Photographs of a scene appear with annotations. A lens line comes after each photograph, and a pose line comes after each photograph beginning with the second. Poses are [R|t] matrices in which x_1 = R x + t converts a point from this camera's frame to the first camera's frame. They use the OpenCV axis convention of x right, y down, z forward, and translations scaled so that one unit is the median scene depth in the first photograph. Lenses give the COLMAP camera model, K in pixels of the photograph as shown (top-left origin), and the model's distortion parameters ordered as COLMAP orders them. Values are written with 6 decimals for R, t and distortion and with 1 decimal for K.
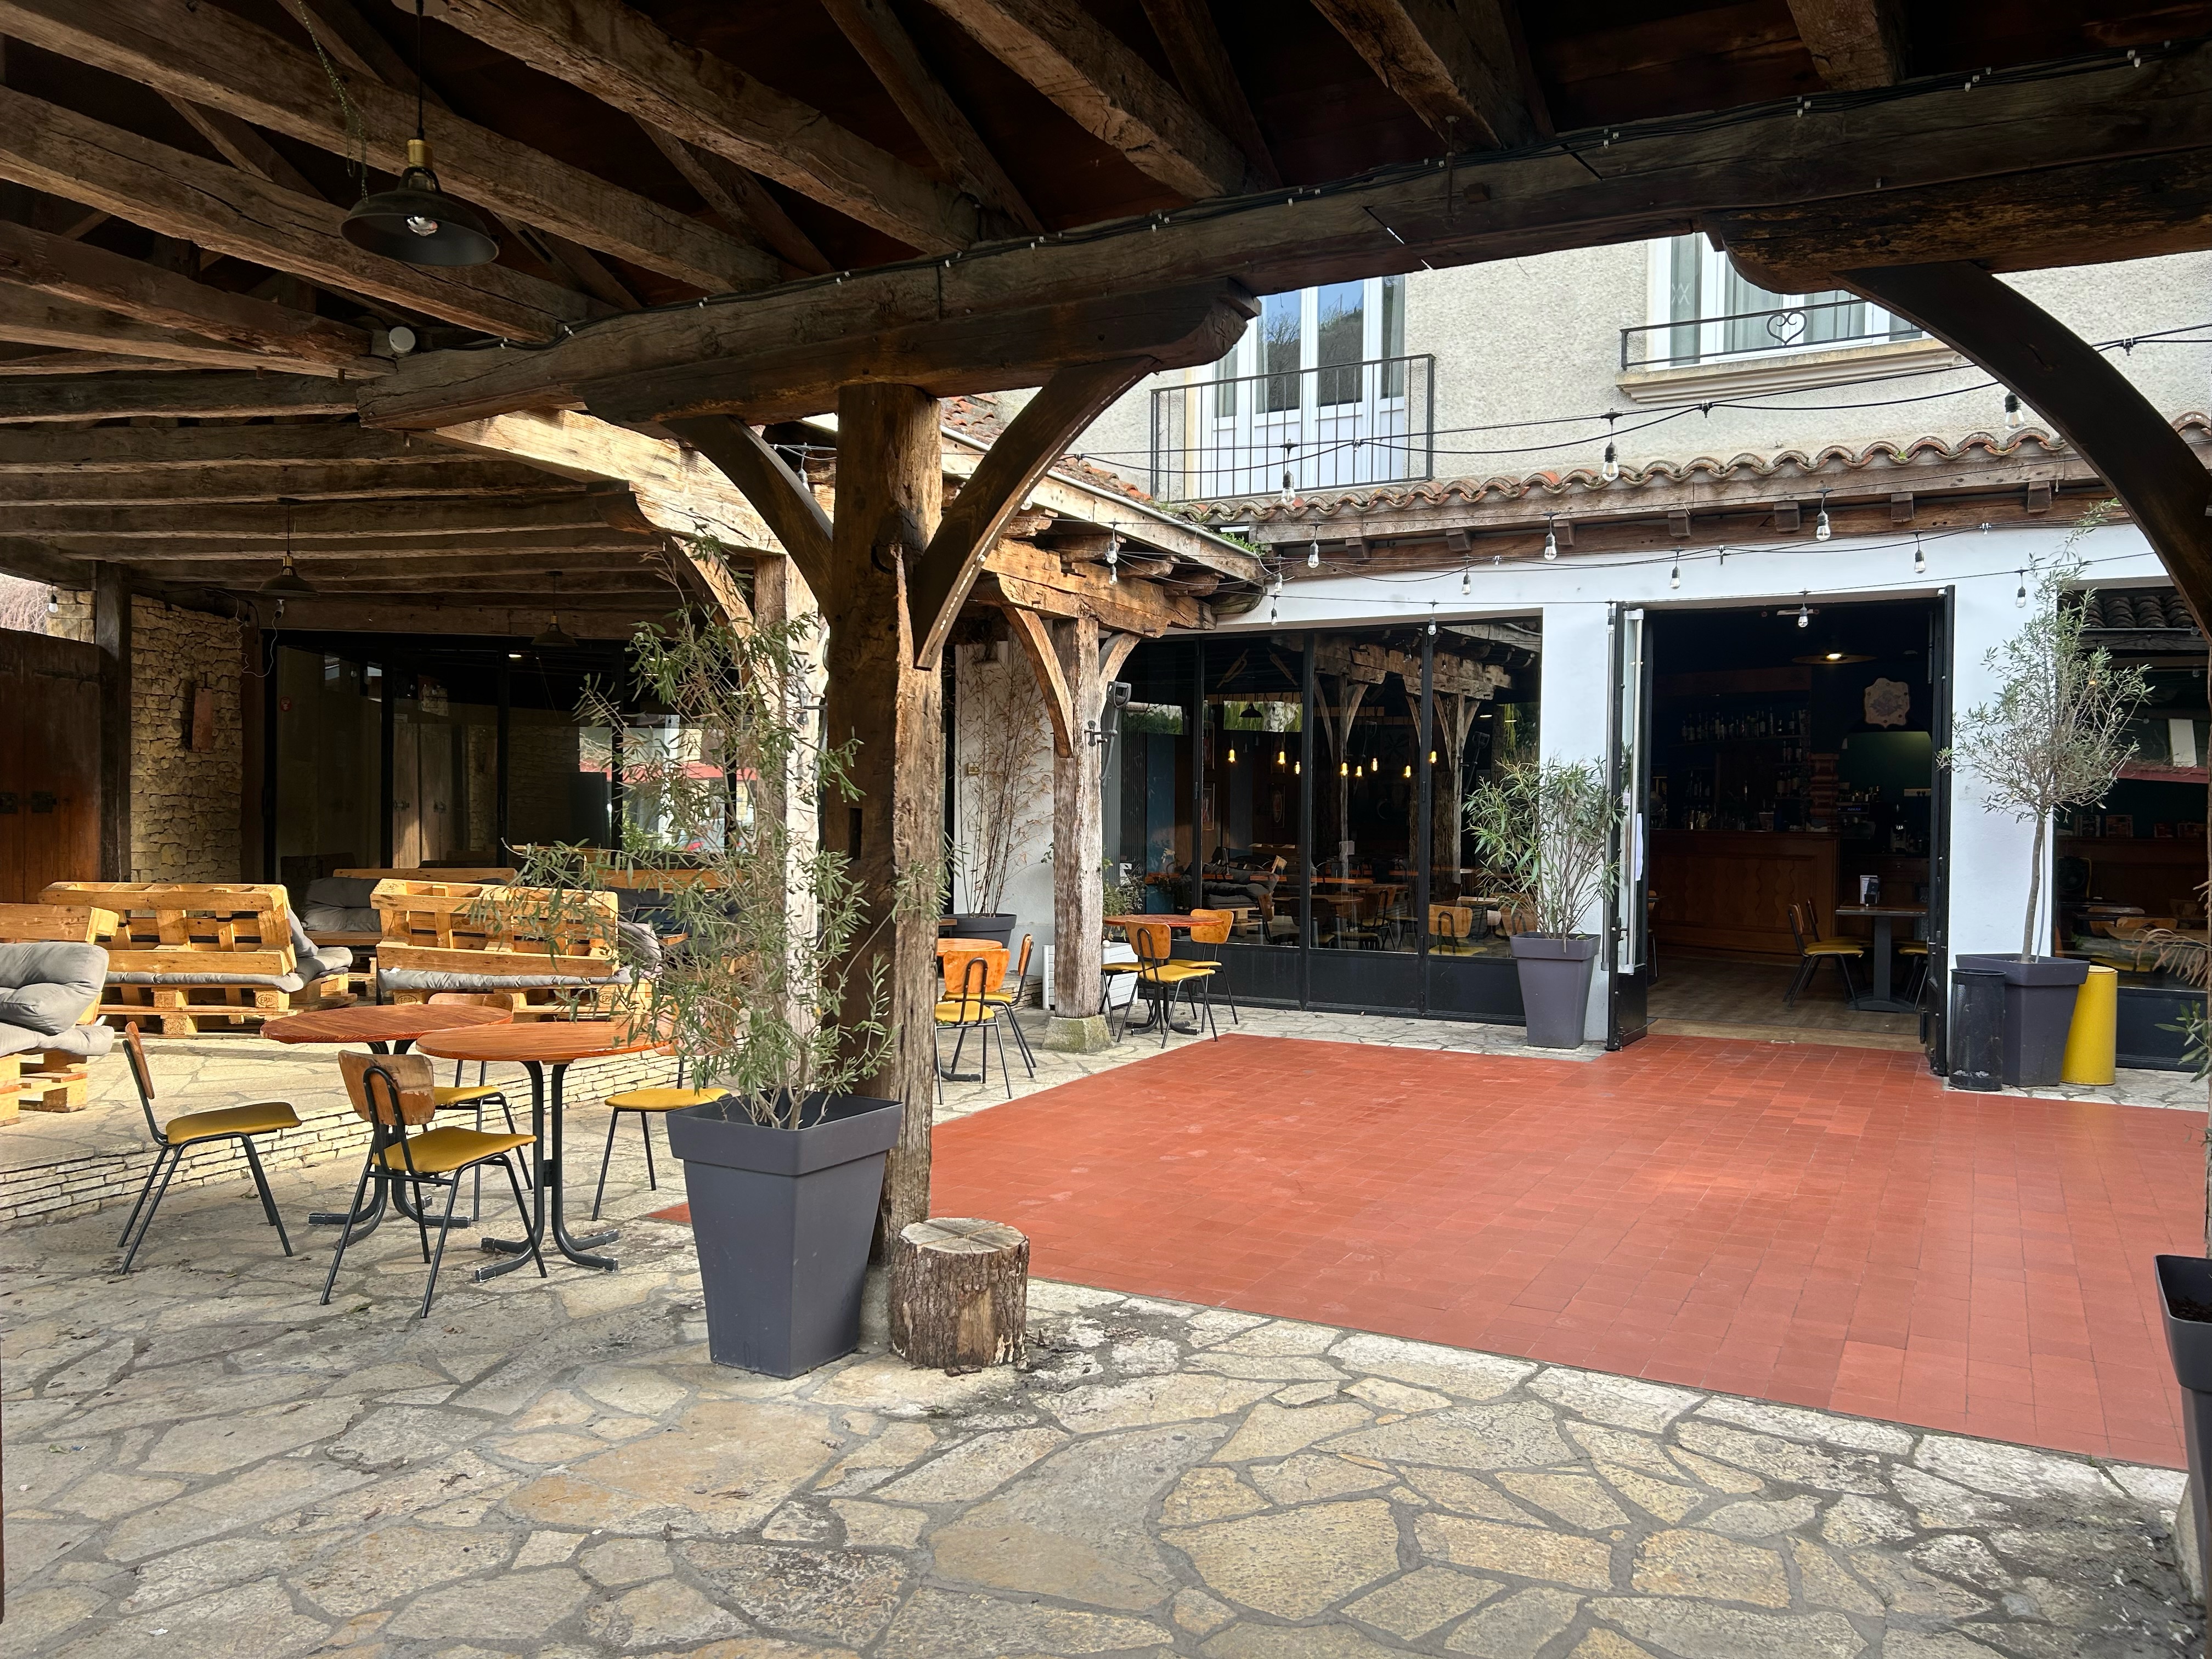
lens RADIAL K [[1662.0, 0, 1106.0], [0, 1662.0, 829.5], [0, 0, 1]] dist [0.046629, -0.086972]
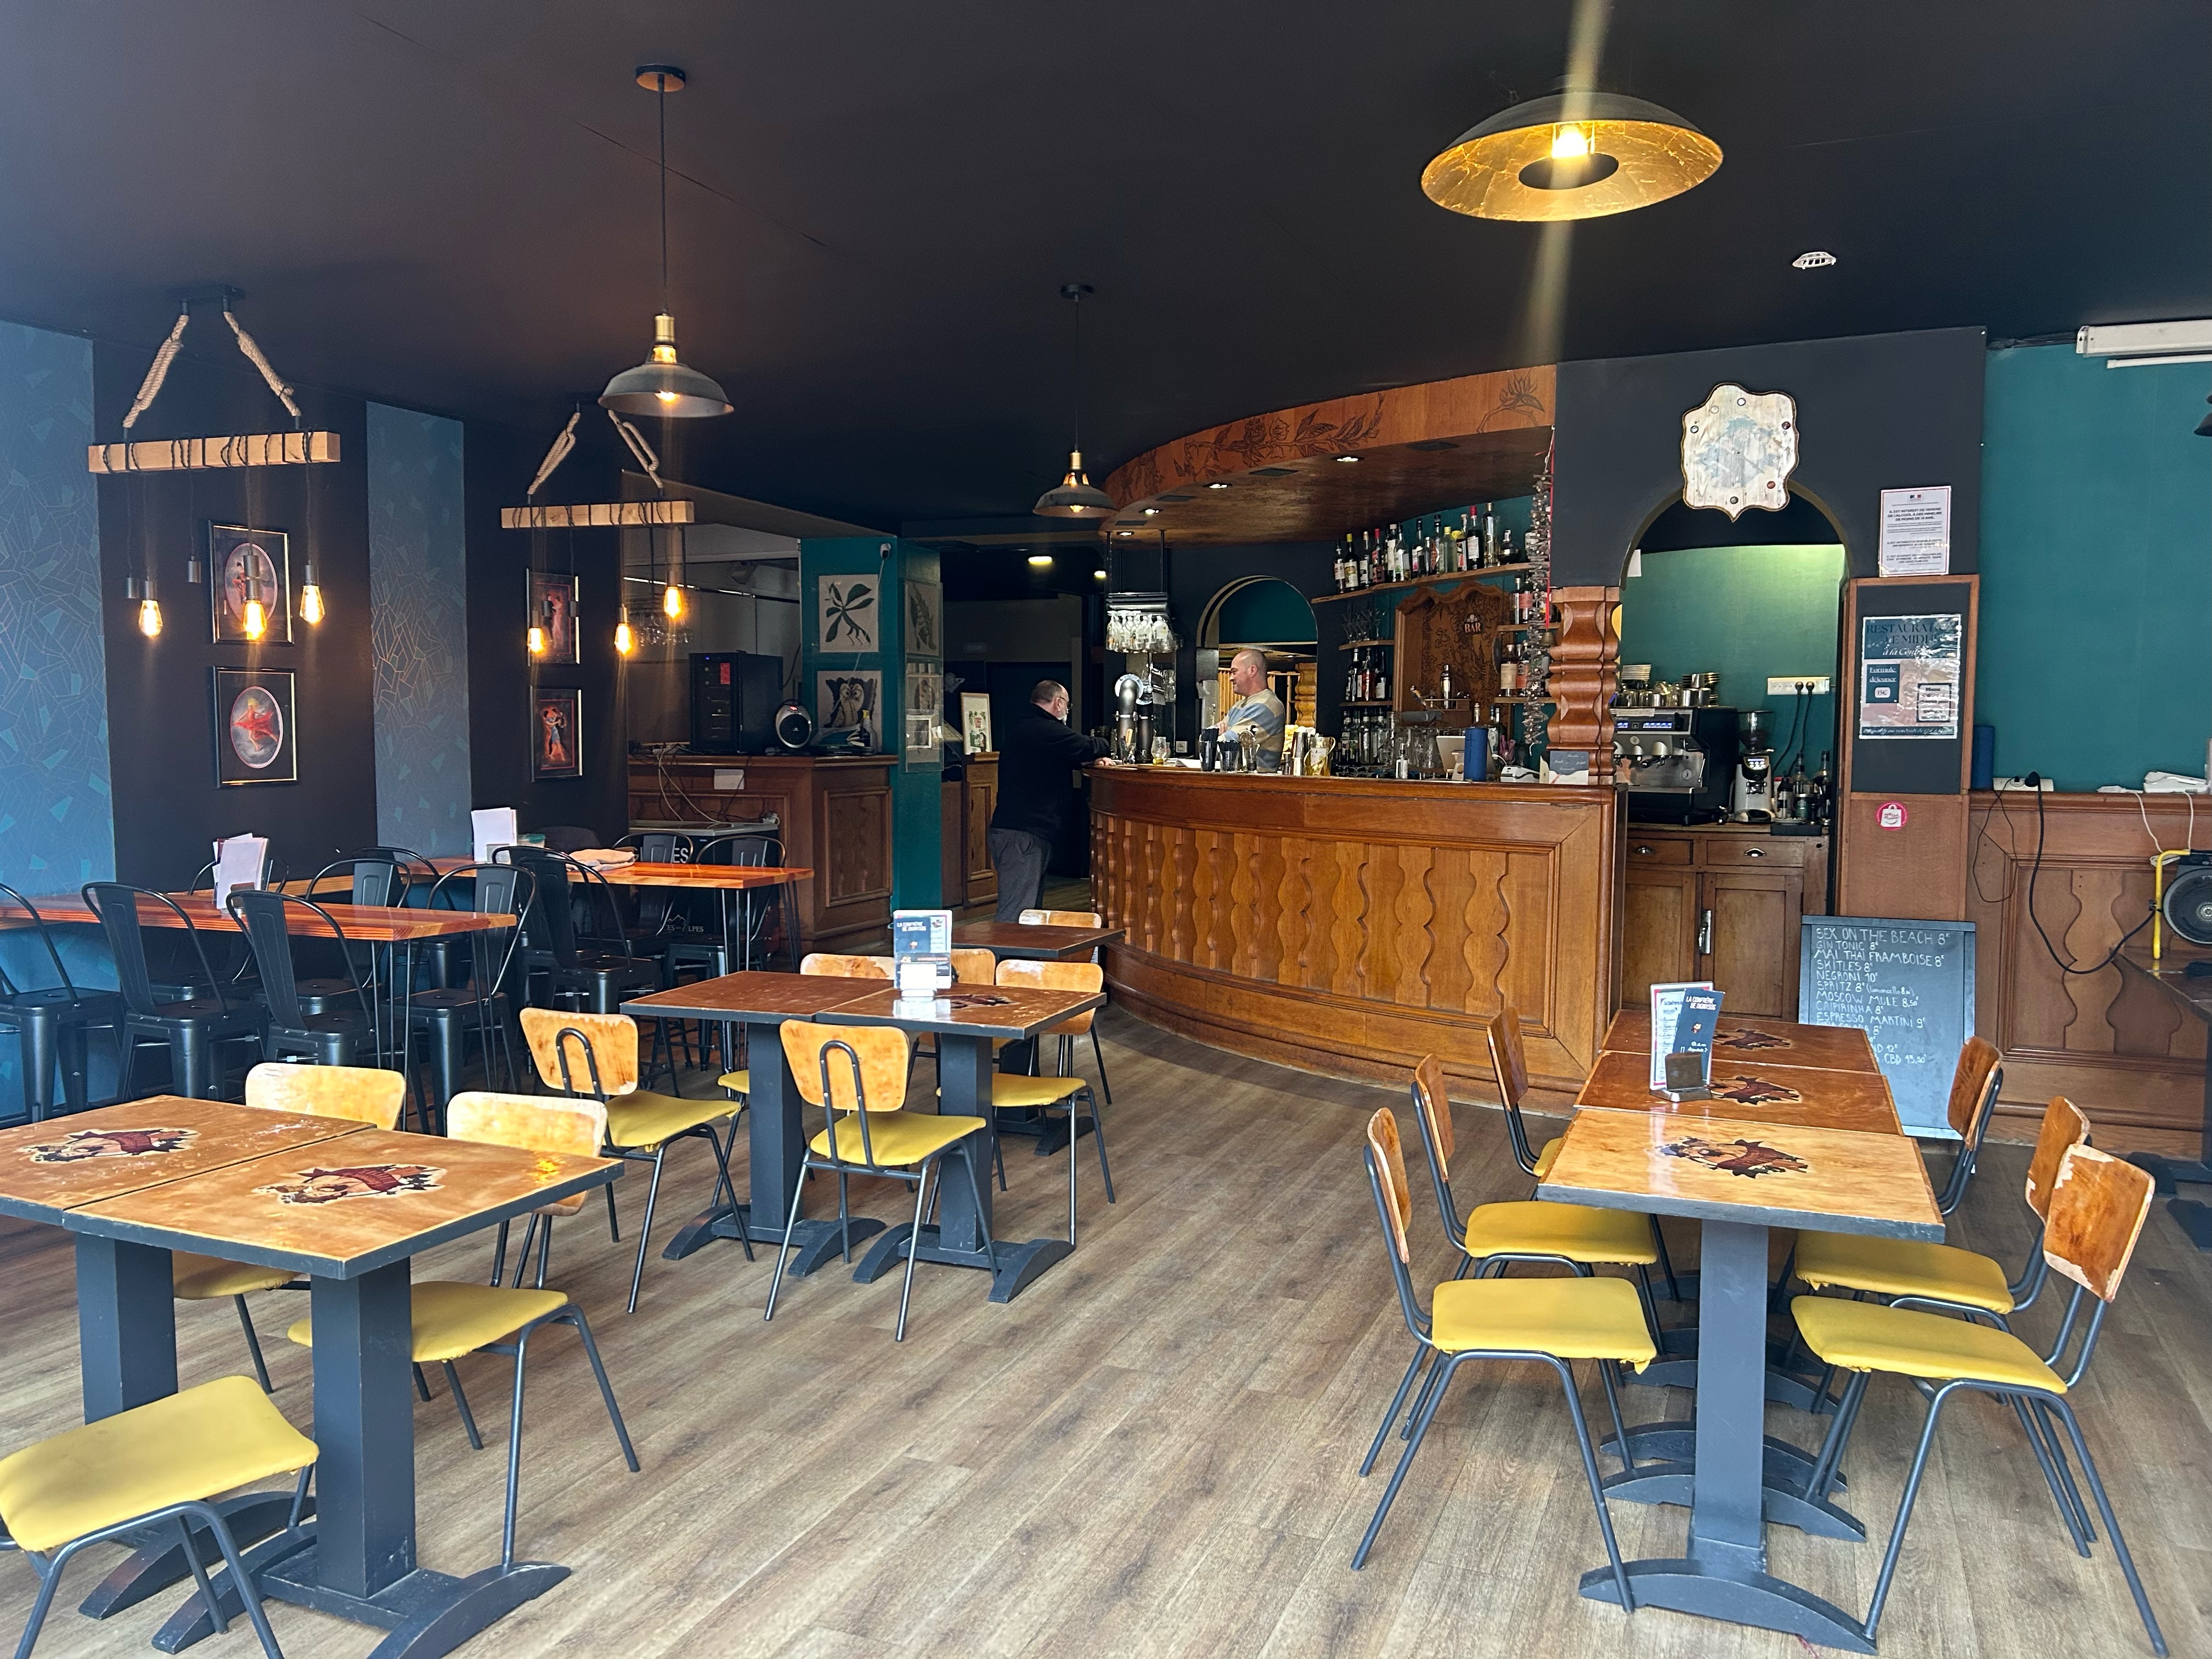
lens RADIAL K [[1662.0, 0, 1106.0], [0, 1662.0, 829.5], [0, 0, 1]] dist [0.046629, -0.086972]
pose [[0.996028, -0.008963, 0.088591, 0.467803], [0.004340, 0.998625, 0.052247, -0.014965], [-0.088938, -0.051655, 0.994697, 1.020335]]
